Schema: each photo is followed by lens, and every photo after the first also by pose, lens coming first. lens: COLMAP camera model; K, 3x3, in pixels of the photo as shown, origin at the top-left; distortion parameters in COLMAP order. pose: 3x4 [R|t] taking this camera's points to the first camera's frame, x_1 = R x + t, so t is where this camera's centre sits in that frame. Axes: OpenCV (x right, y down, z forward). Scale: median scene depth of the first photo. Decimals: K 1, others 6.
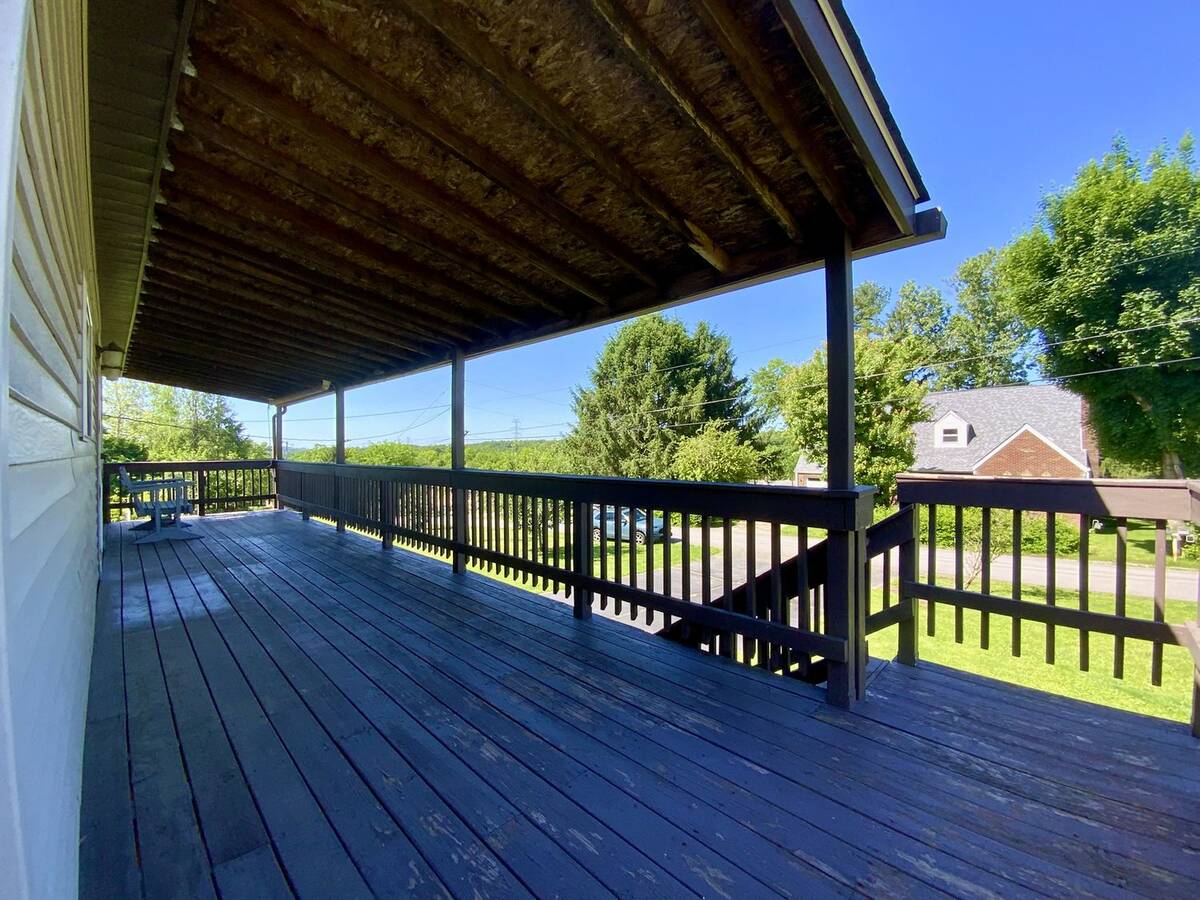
lens RADIAL K [[484.4, 0, 599.8], [0, 484.4, 454.9], [0, 0, 1]] dist [0.012141, -0.012720]
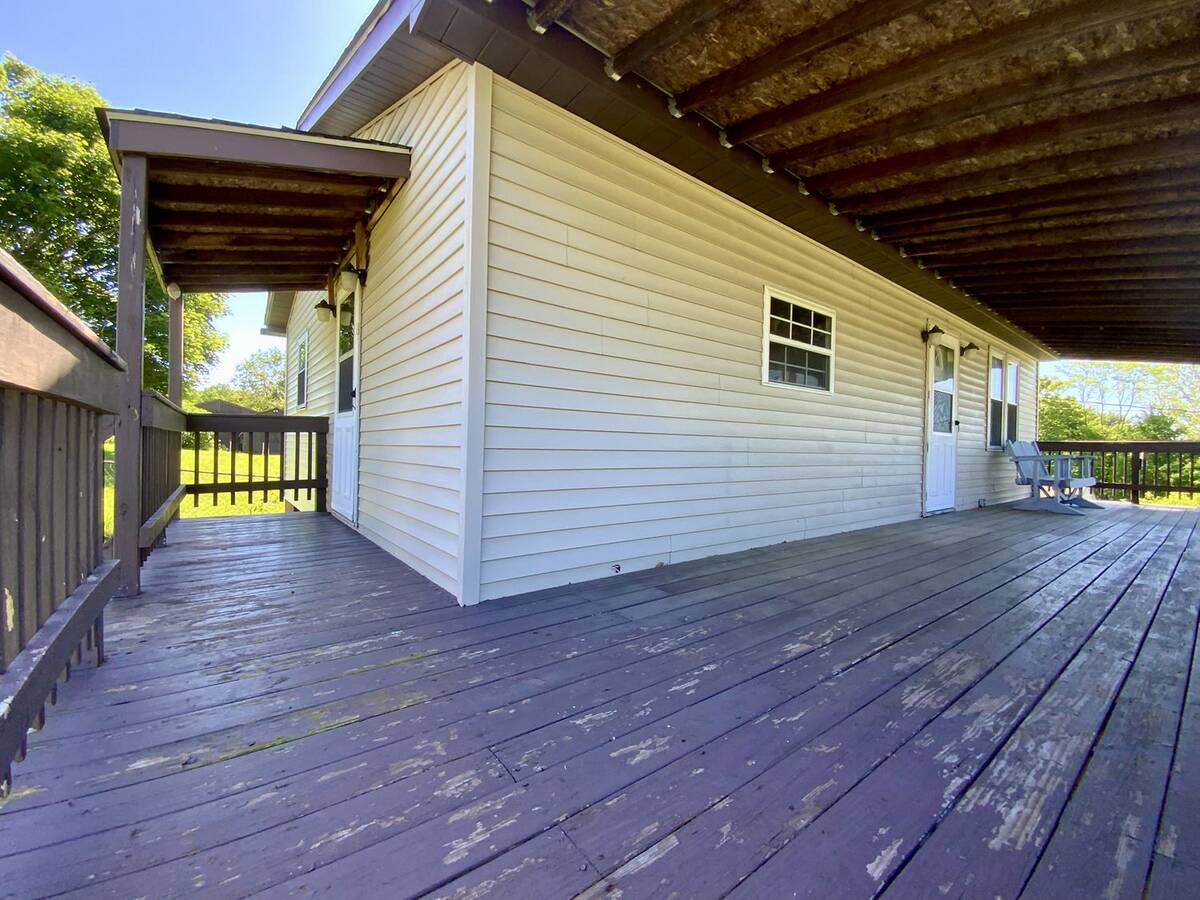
lens RADIAL K [[484.4, 0, 597.1], [0, 484.4, 449.5], [0, 0, 1]] dist [0.012141, -0.012720]
pose [[-0.130313, 0.007392, -0.991445, 0.711327], [-0.026657, 0.999585, 0.010957, 0.192331], [0.991114, 0.027857, -0.130062, 0.646554]]
